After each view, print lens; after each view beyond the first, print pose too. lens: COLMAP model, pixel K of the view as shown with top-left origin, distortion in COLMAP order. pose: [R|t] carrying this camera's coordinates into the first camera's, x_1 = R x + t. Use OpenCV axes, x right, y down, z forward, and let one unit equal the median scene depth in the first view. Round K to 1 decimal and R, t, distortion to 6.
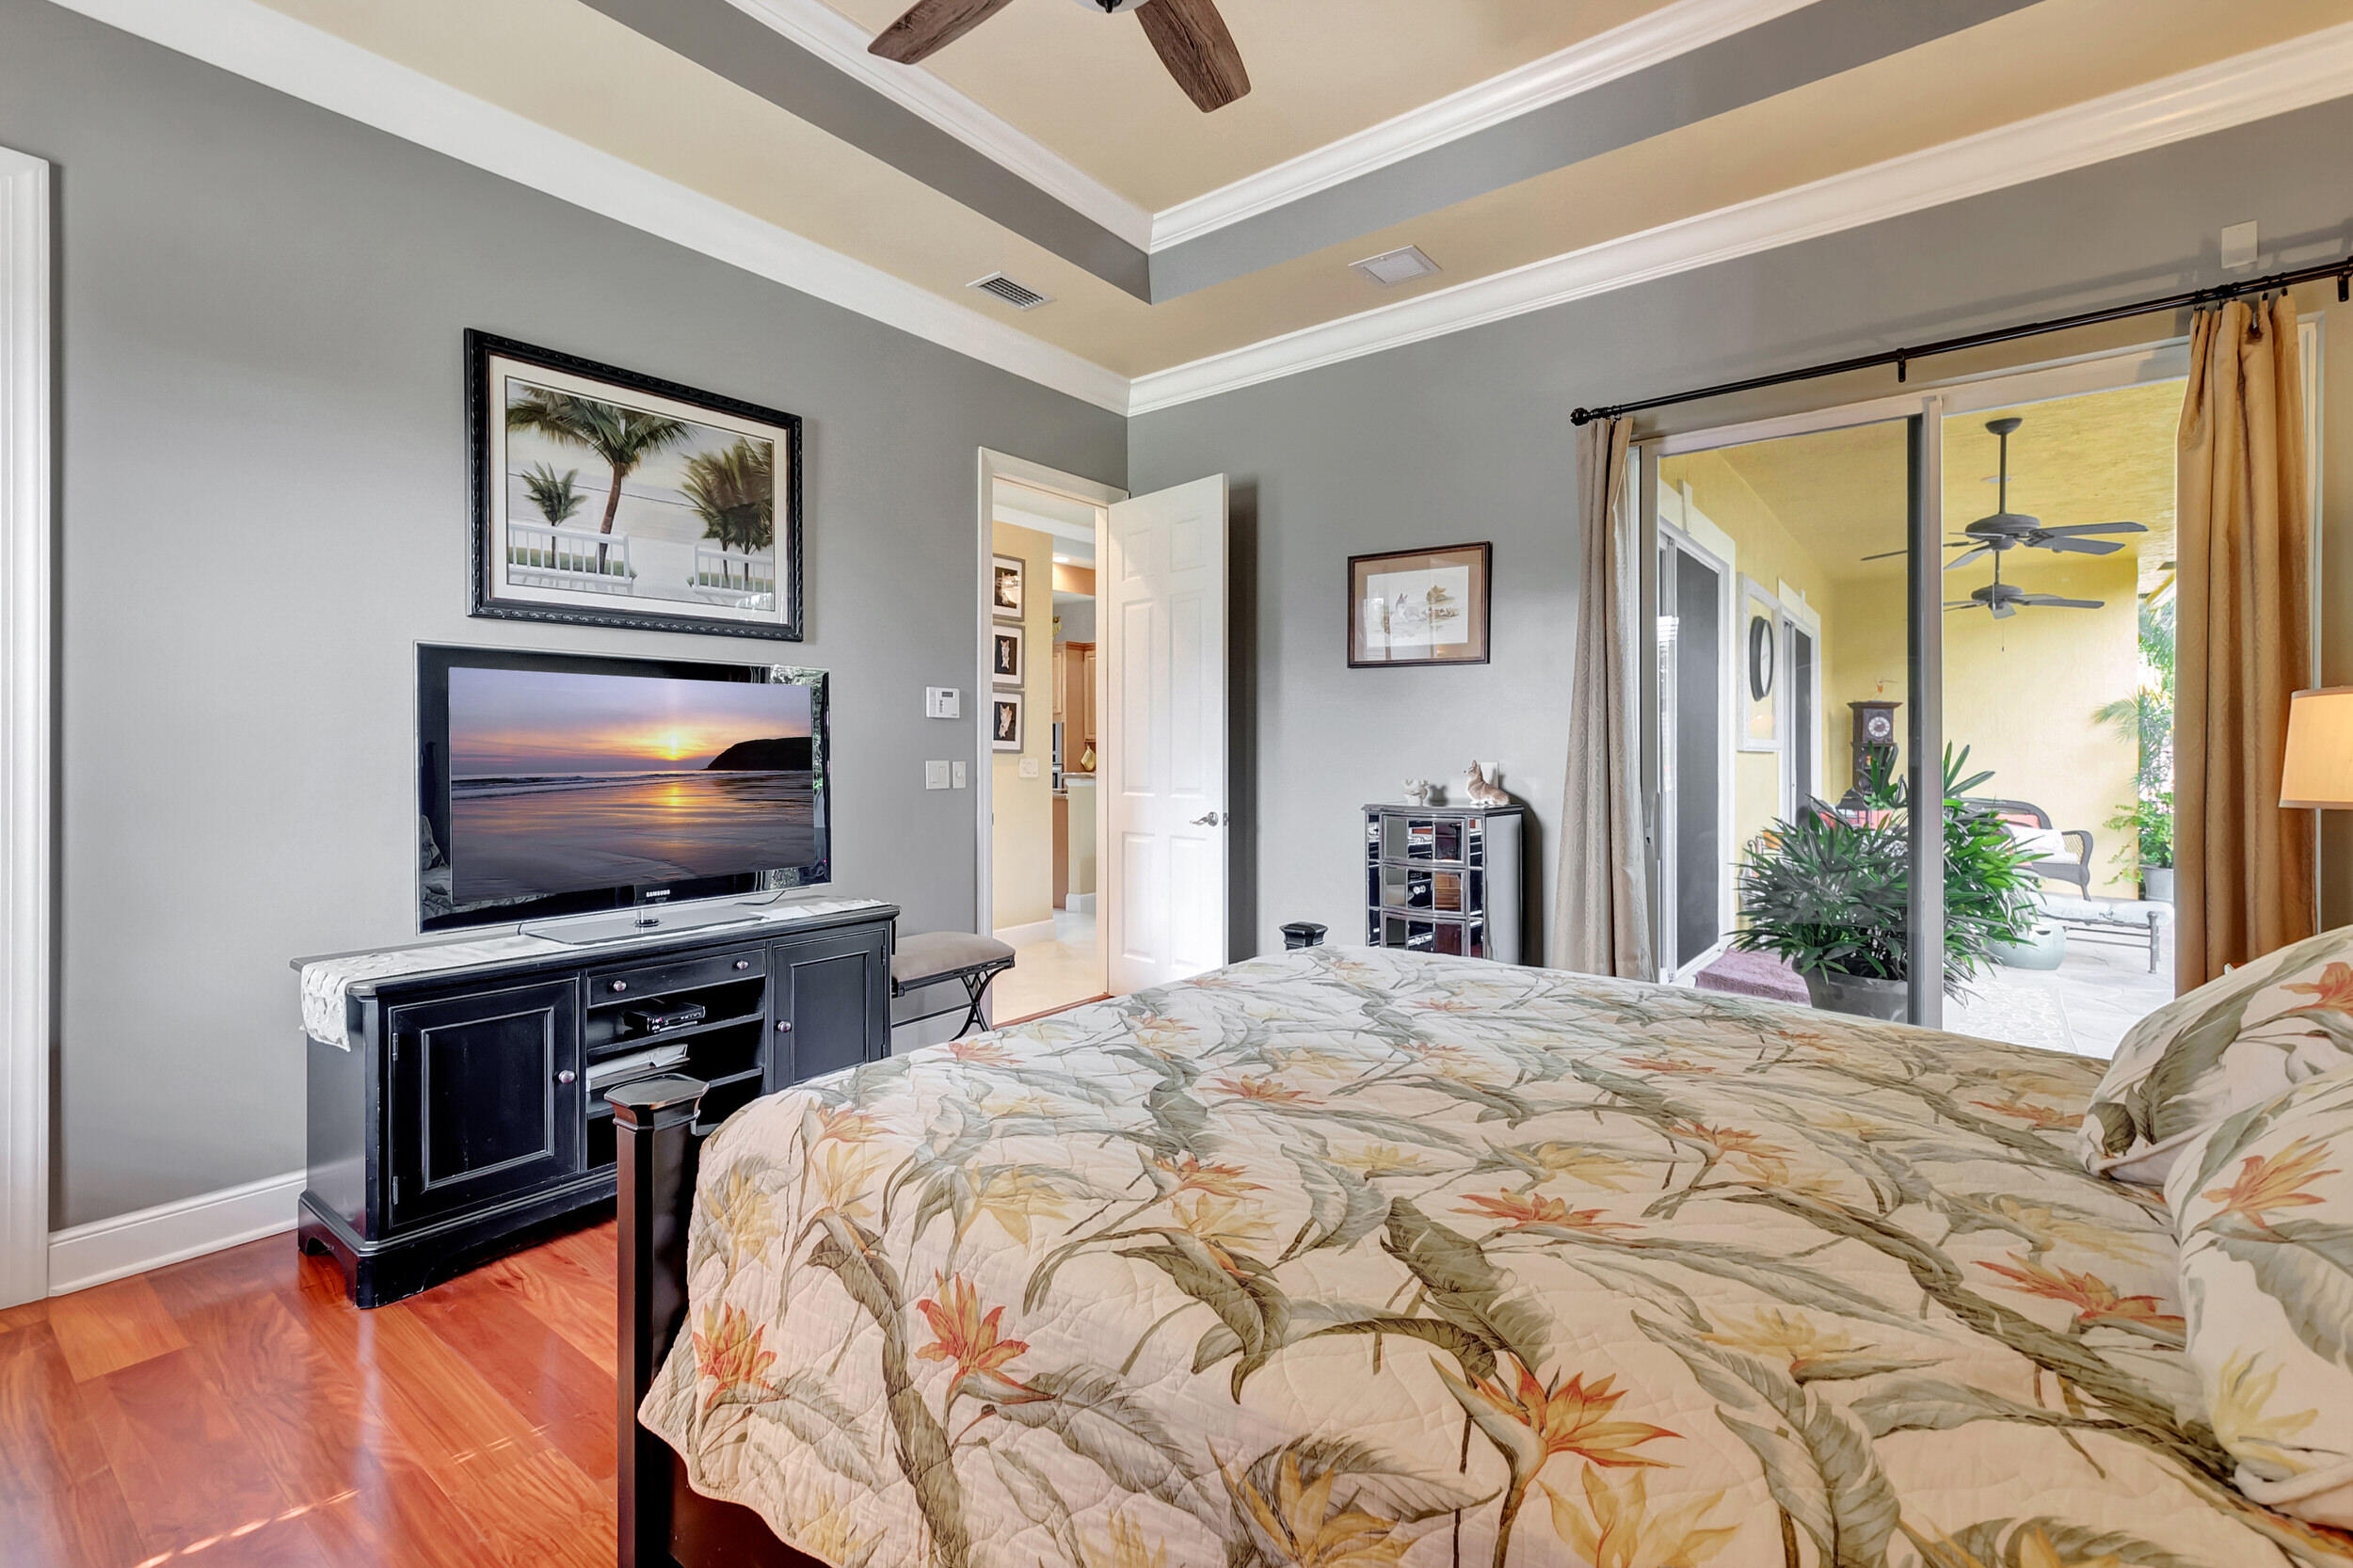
lens RADIAL K [[1047.4, 0, 1177.4], [0, 1047.4, 746.9], [0, 0, 1]] dist [-0.009123, 0.002013]
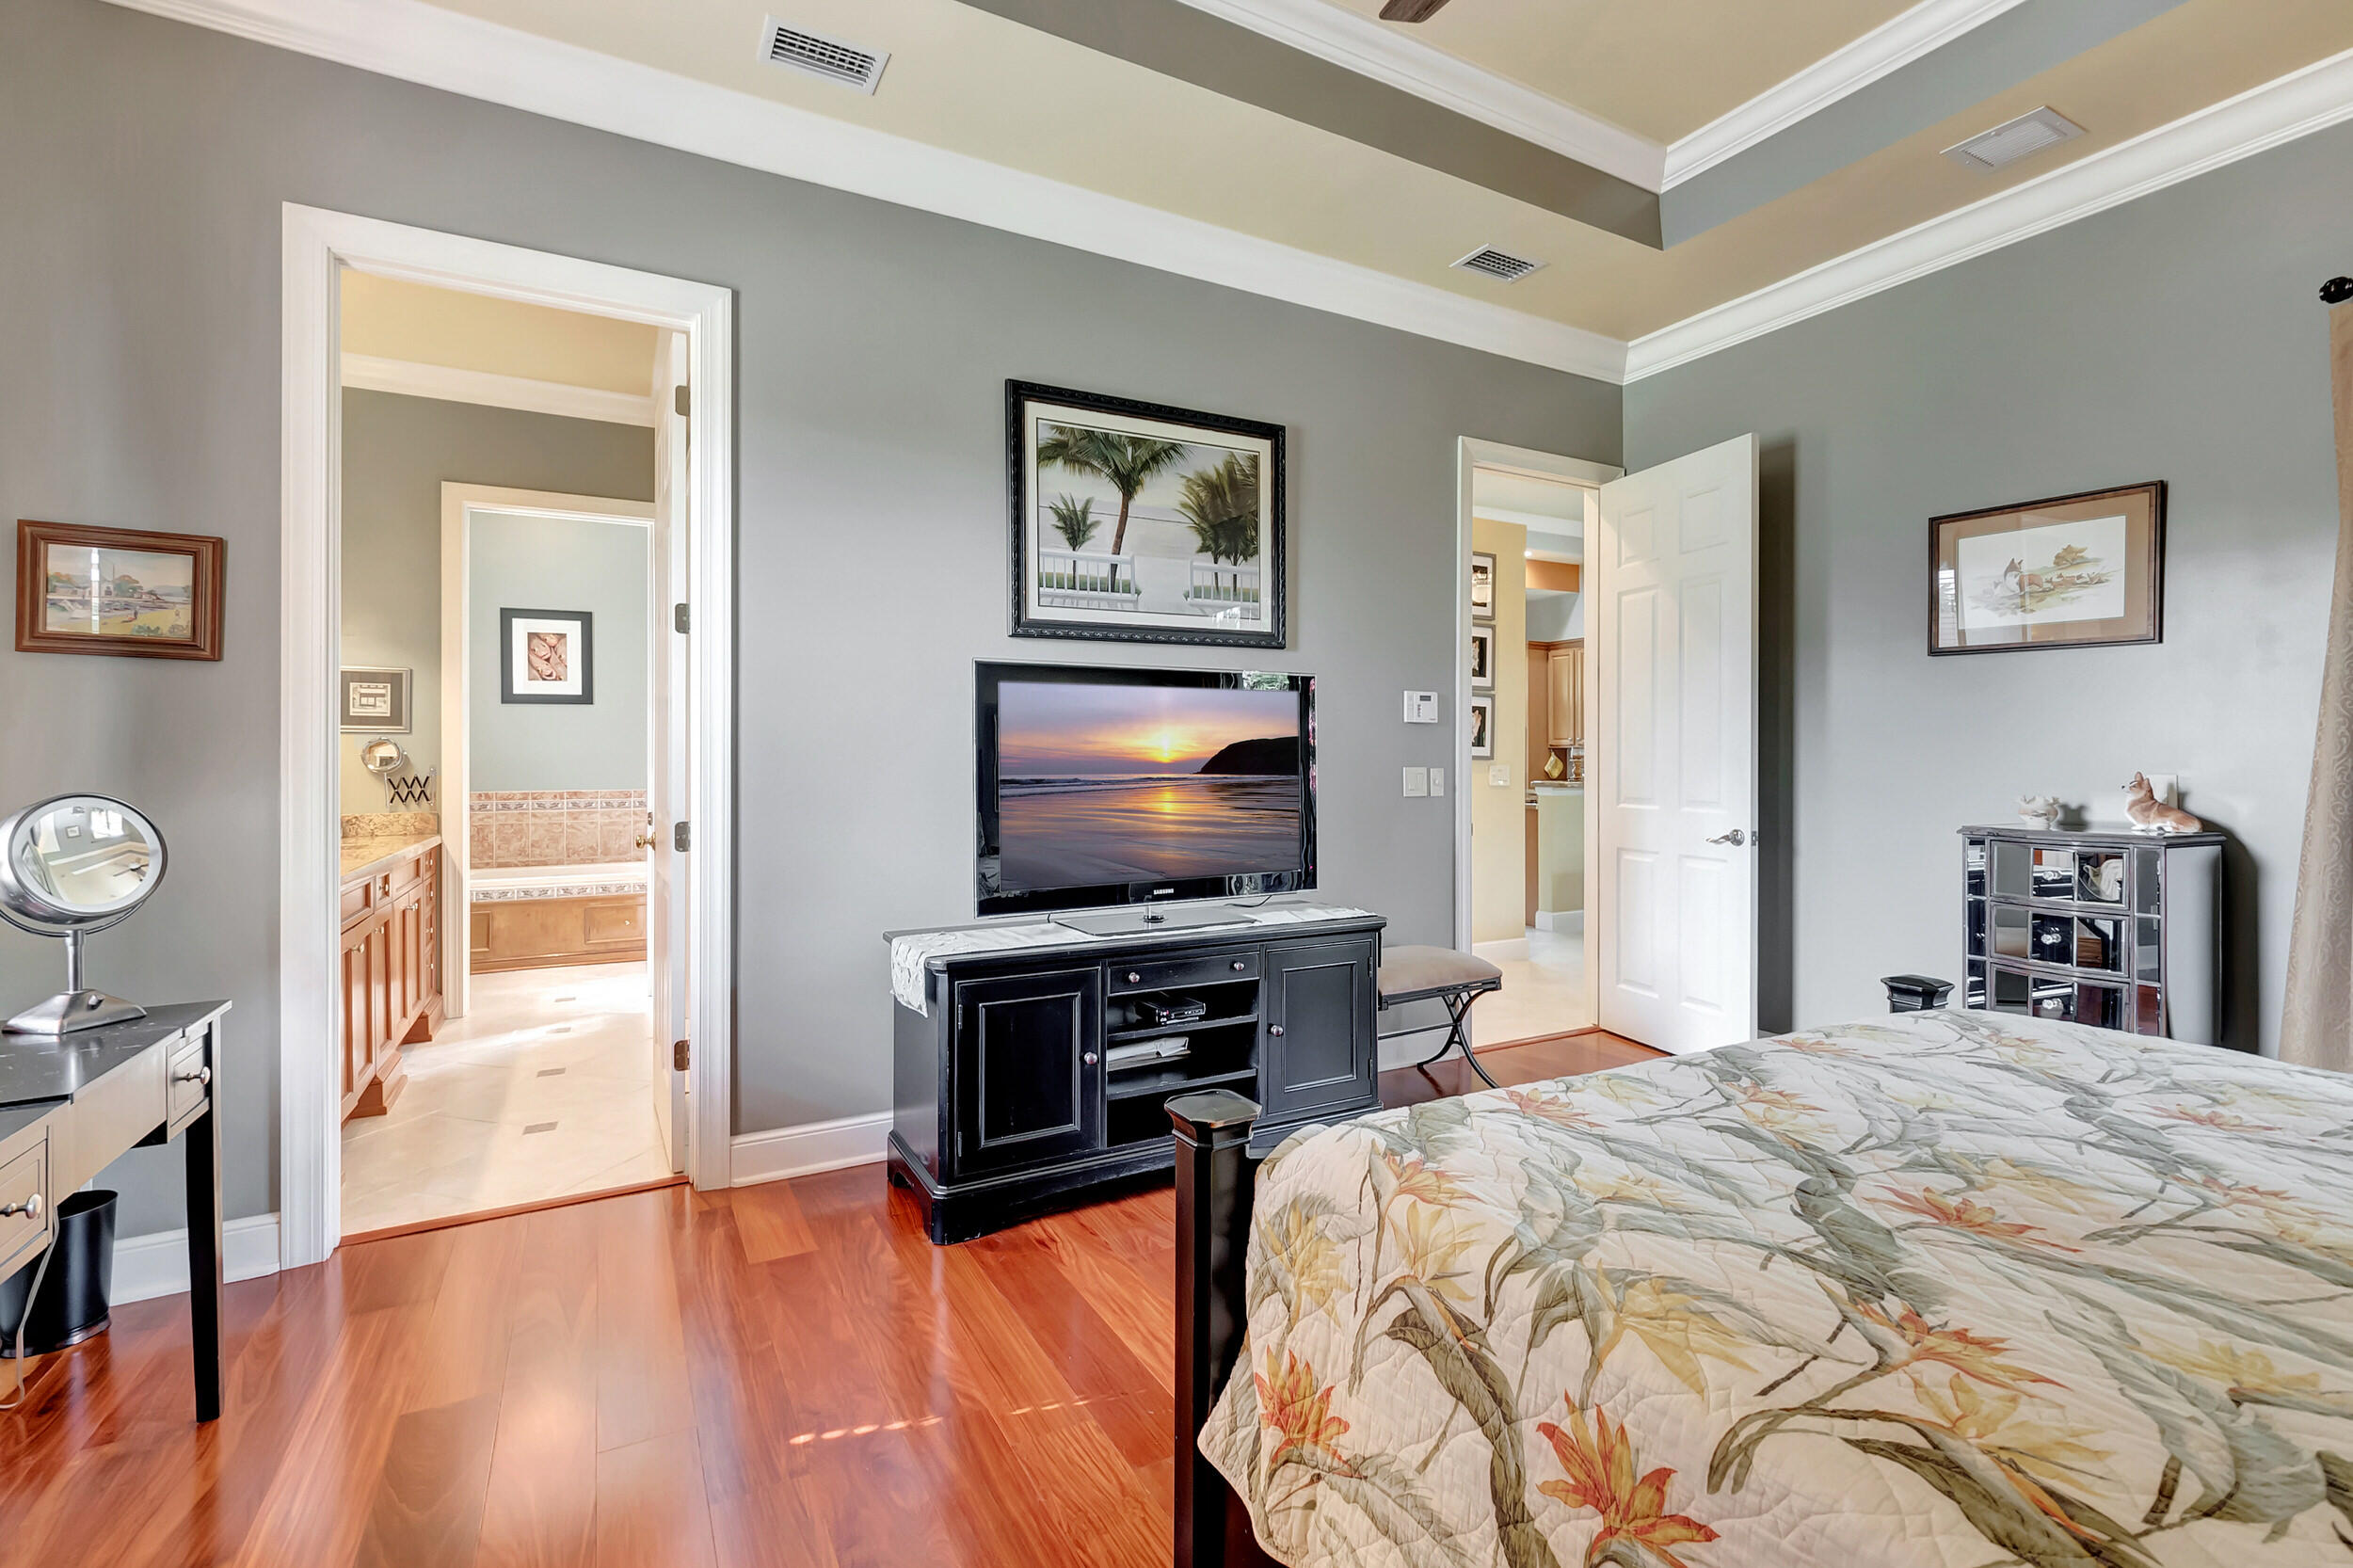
lens RADIAL K [[1047.4, 0, 1174.3], [0, 1047.4, 751.5], [0, 0, 1]] dist [-0.009123, 0.002013]
pose [[0.914349, 0.000979, -0.404925, -0.067641], [-0.001462, 0.999999, -0.000884, -0.000207], [0.404924, 0.001400, 0.914349, 0.047457]]
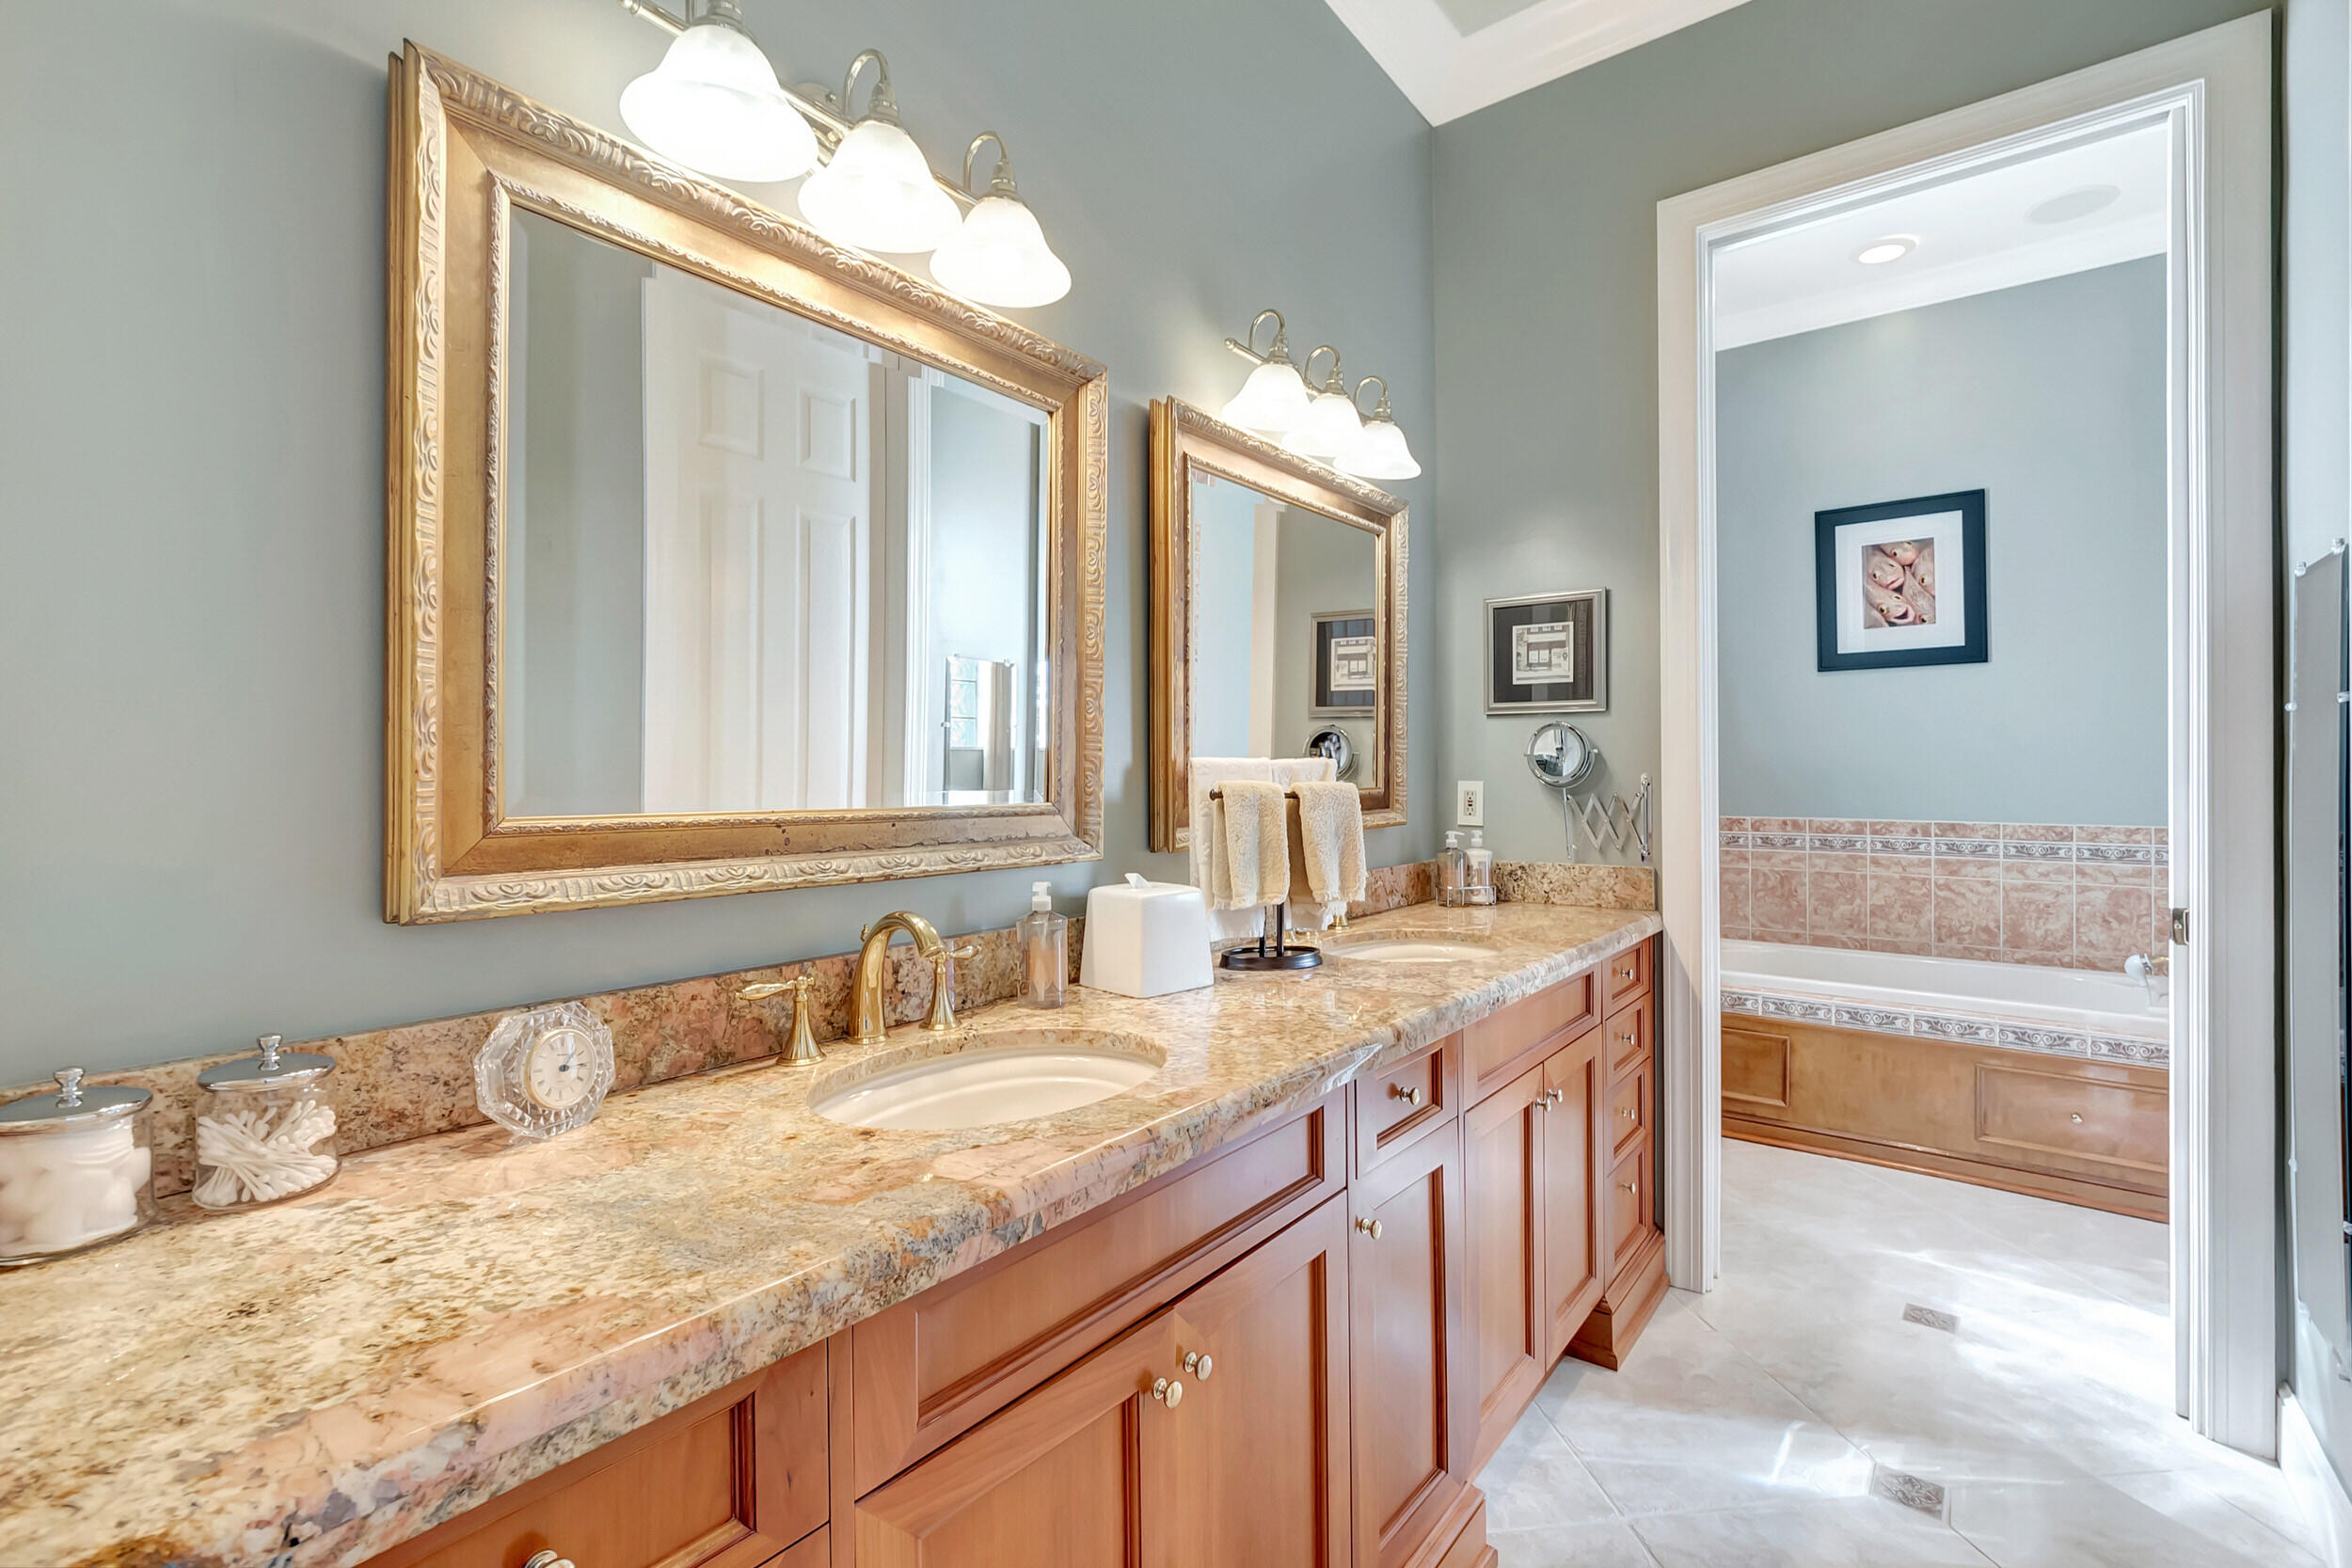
lens RADIAL K [[1046.8, 0, 1161.9], [0, 1046.8, 767.5], [0, 0, 1]] dist [-0.009123, 0.002013]
pose [[-0.015132, 0.004846, -0.999874, -0.532265], [0.005032, 0.999976, 0.004771, 0.005183], [0.999873, -0.004959, -0.015156, 0.387686]]
